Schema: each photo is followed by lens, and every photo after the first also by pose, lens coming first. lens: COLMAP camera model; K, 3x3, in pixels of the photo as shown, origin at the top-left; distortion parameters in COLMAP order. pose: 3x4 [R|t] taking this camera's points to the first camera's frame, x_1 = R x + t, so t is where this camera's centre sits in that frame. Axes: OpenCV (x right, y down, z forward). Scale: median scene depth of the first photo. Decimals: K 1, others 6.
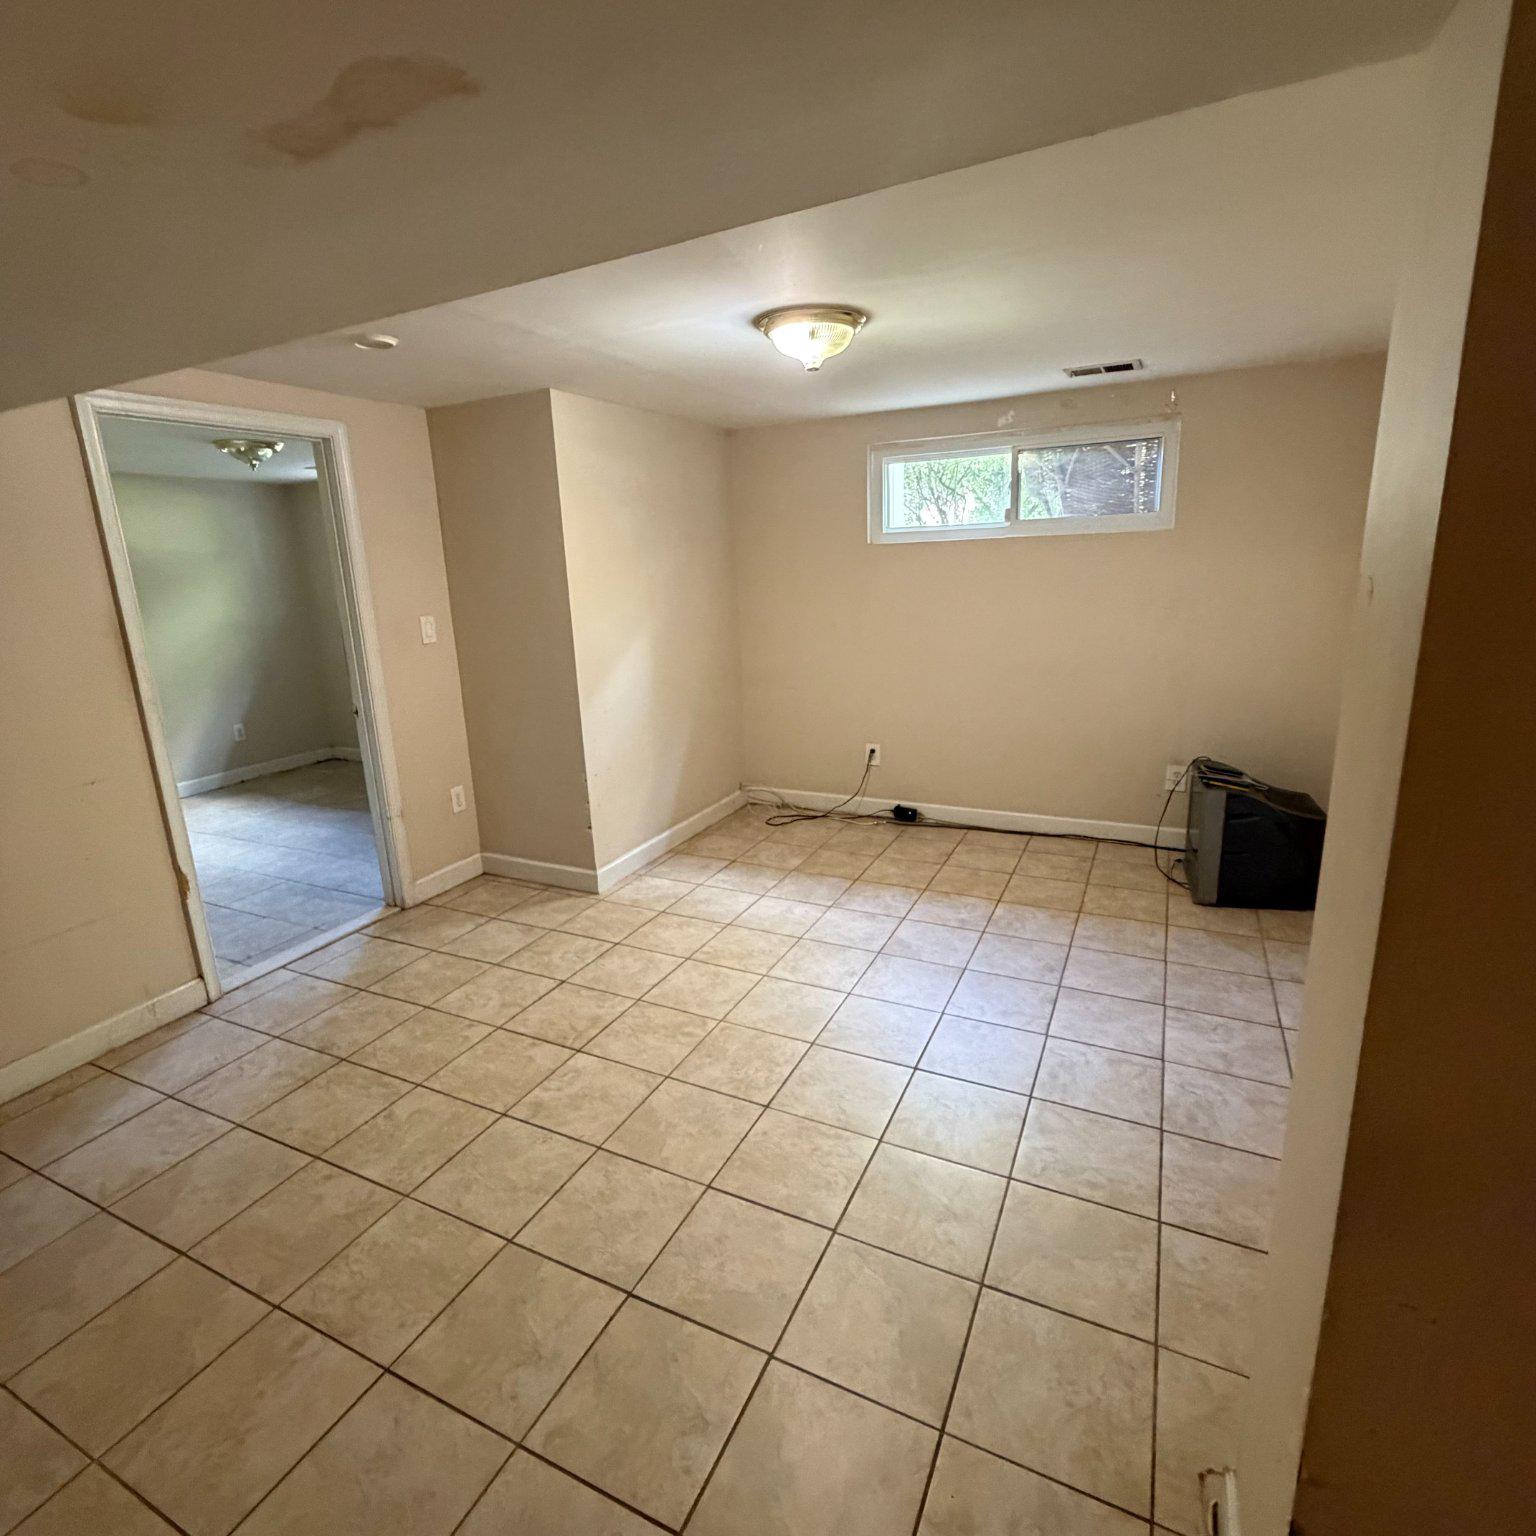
lens RADIAL K [[815.4, 0, 767.1], [0, 815.4, 770.1], [0, 0, 1]] dist [0.001527, 0.000868]
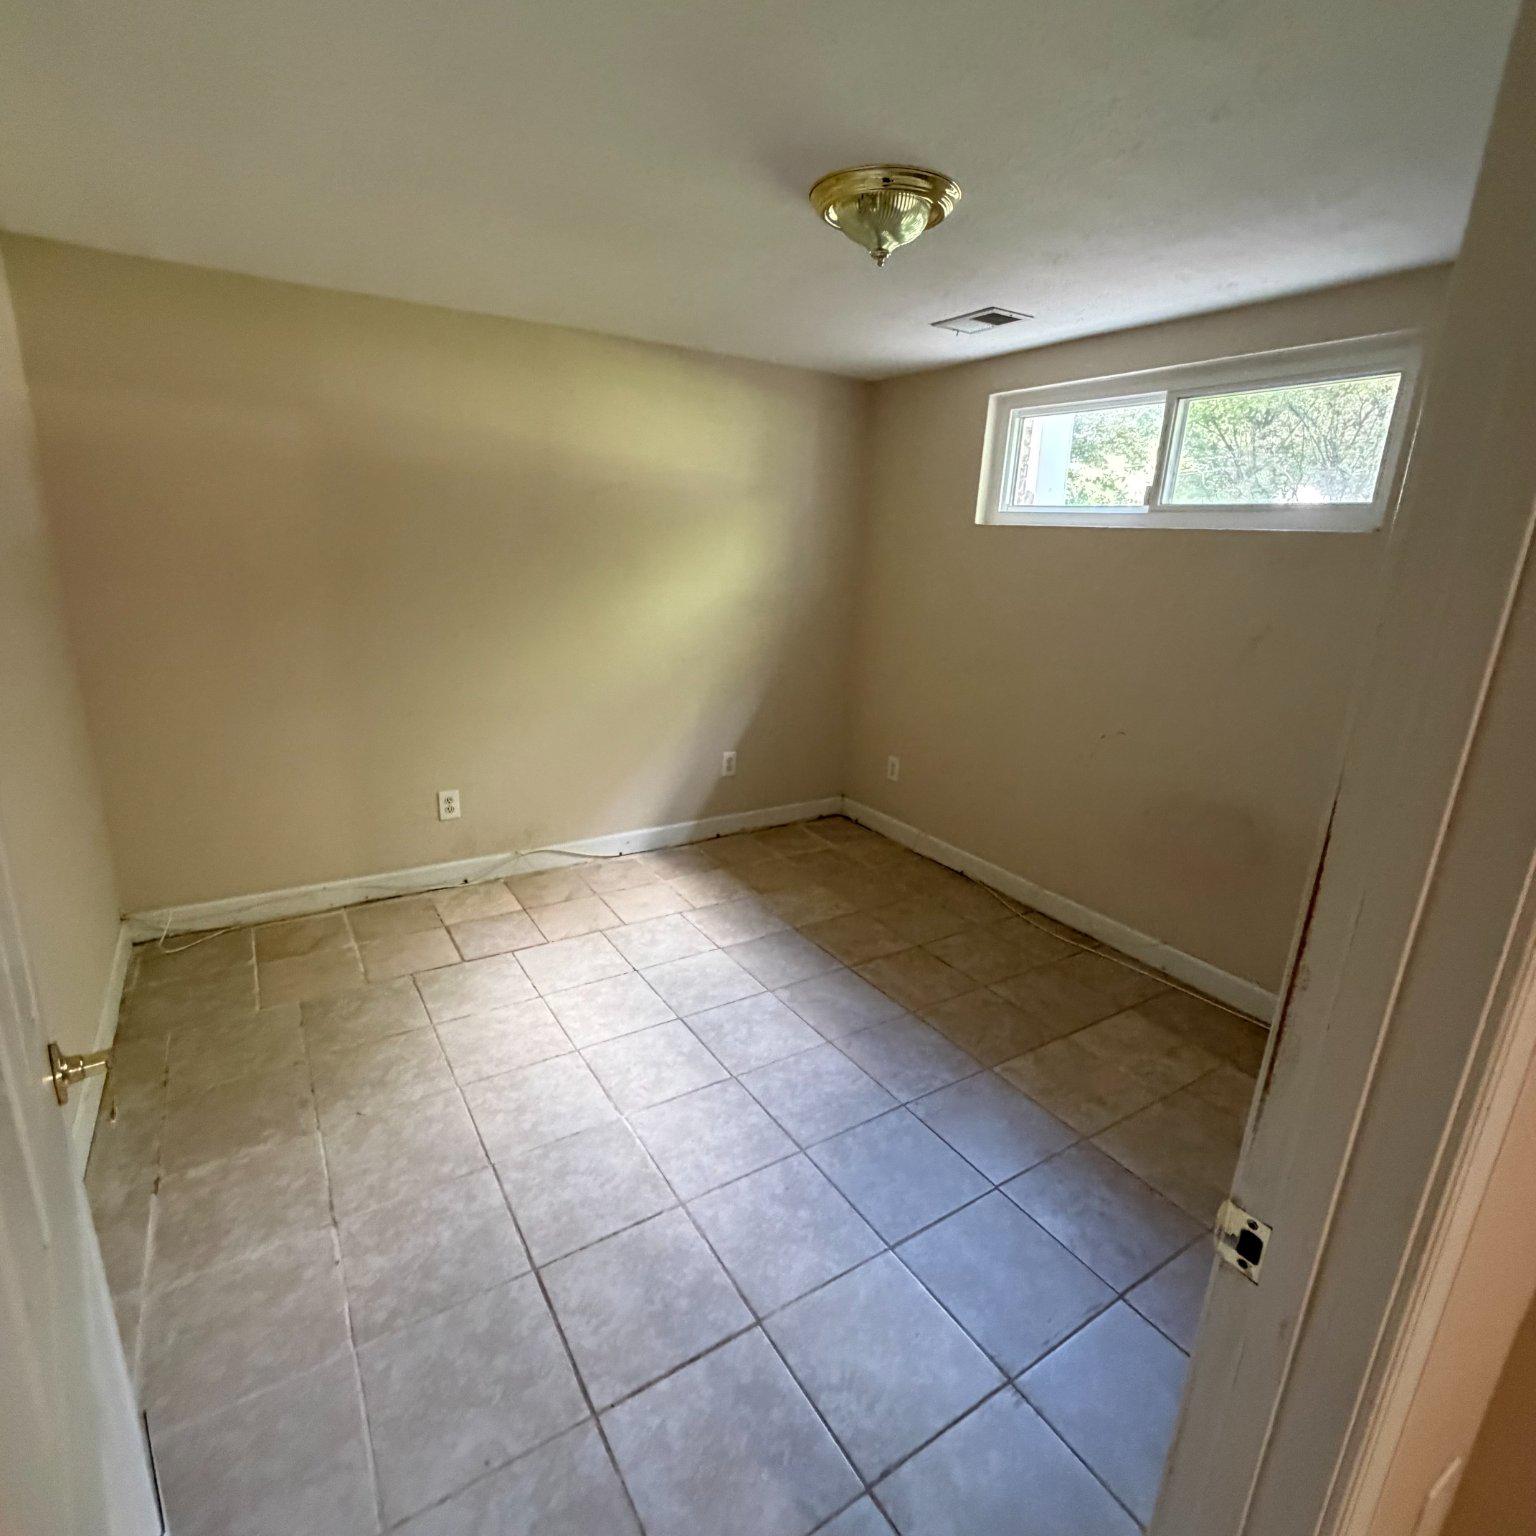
lens RADIAL K [[815.4, 0, 764.7], [0, 815.4, 763.2], [0, 0, 1]] dist [0.001527, 0.000868]
pose [[0.849229, 0.209449, -0.484707, -0.309560], [-0.193652, 0.977543, 0.083124, -0.107930], [0.491232, 0.023273, 0.870718, 0.450975]]
